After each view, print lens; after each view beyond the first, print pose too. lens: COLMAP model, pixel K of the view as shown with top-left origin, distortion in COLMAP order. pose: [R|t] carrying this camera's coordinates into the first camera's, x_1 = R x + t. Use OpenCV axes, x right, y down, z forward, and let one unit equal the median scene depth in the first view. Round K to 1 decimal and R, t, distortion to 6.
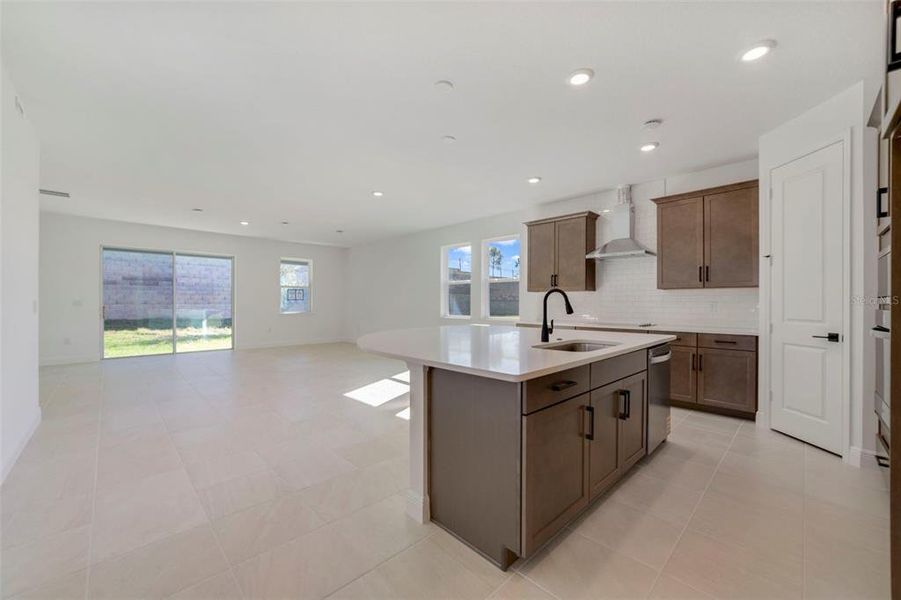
lens RADIAL K [[353.7, 0, 451.0], [0, 353.7, 305.9], [0, 0, 1]] dist [-0.000133, 0.000314]
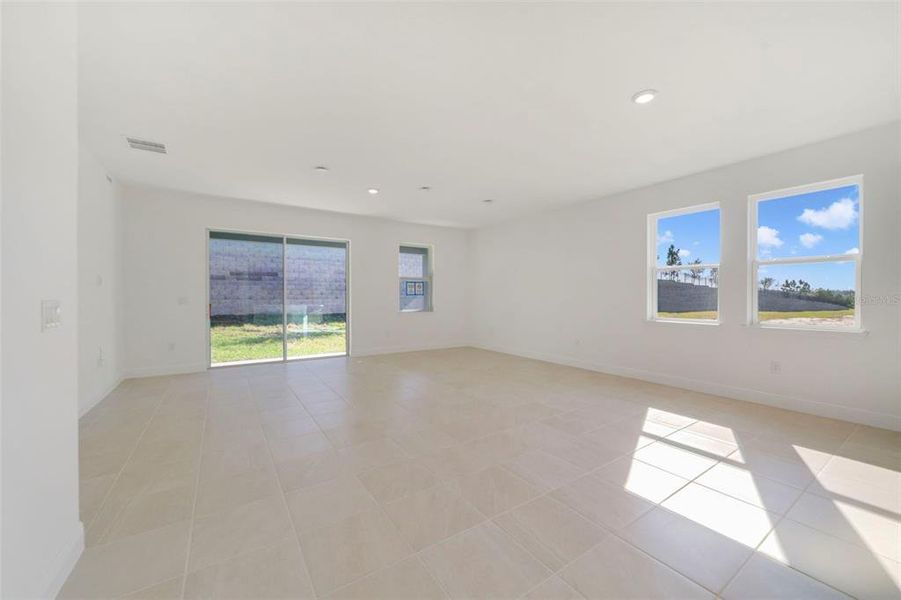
lens RADIAL K [[349.0, 0, 450.5], [0, 349.0, 300.0], [0, 0, 1]] dist [0.000060, 0.000120]
pose [[0.982802, -0.000037, -0.184662, -0.142306], [0.000274, 0.999999, 0.001259, -0.004441], [0.184662, -0.001288, 0.982801, 0.153531]]
